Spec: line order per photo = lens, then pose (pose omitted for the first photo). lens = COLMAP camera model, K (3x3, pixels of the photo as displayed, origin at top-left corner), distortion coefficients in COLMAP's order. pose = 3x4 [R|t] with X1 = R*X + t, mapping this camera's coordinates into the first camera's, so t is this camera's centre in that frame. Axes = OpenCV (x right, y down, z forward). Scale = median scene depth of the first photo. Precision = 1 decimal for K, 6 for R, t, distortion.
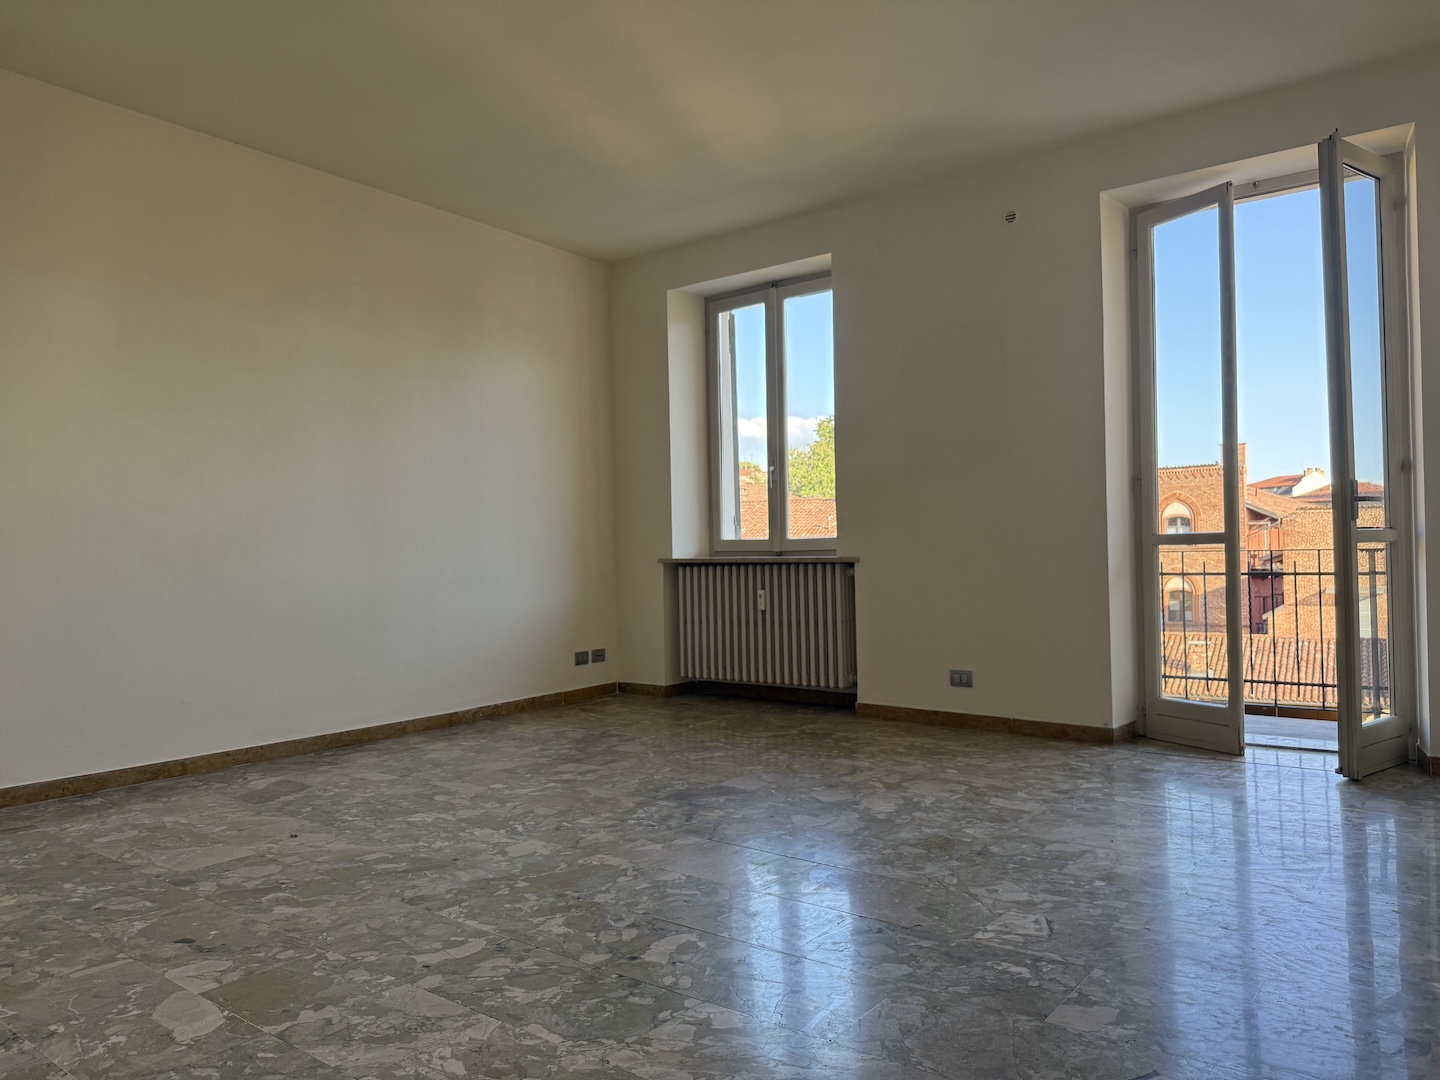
lens RADIAL K [[1013.3, 0, 720.0], [0, 1013.3, 540.0], [0, 0, 1]] dist [0.163313, -0.283049]
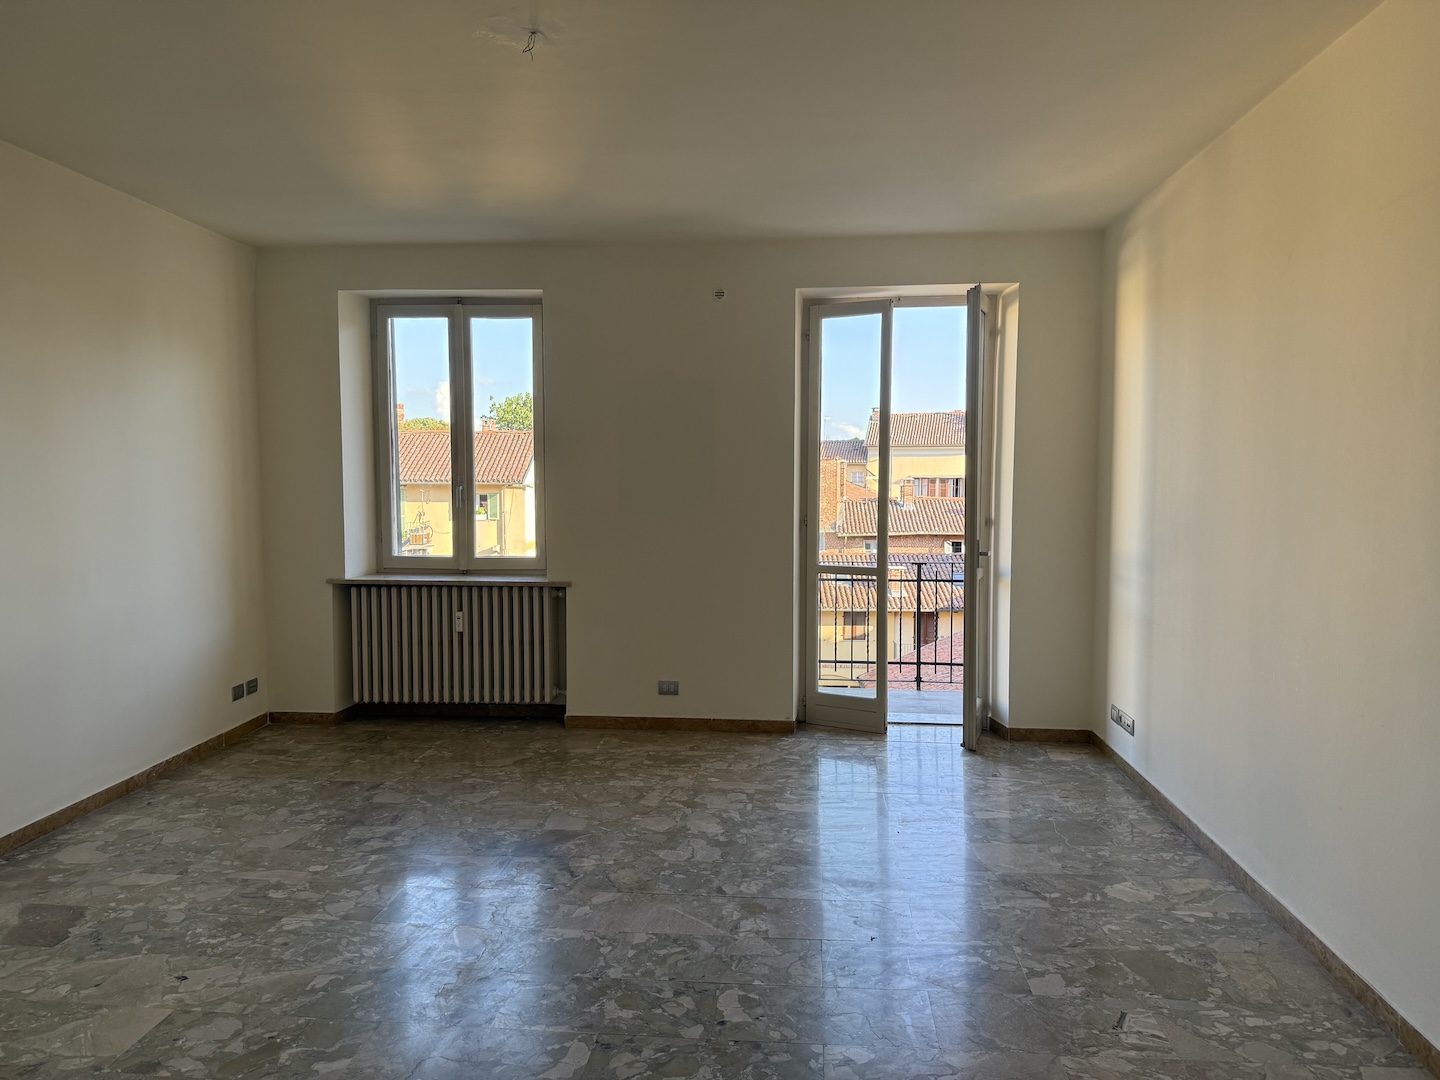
lens RADIAL K [[1017.5, 0, 720.7], [0, 1017.5, 561.7], [0, 0, 1]] dist [0.066352, -0.082657]
pose [[0.842032, -0.030853, 0.538545, -0.465530], [-0.018915, 0.996060, 0.086638, -0.151850], [-0.539096, -0.083138, 0.838131, 0.029988]]
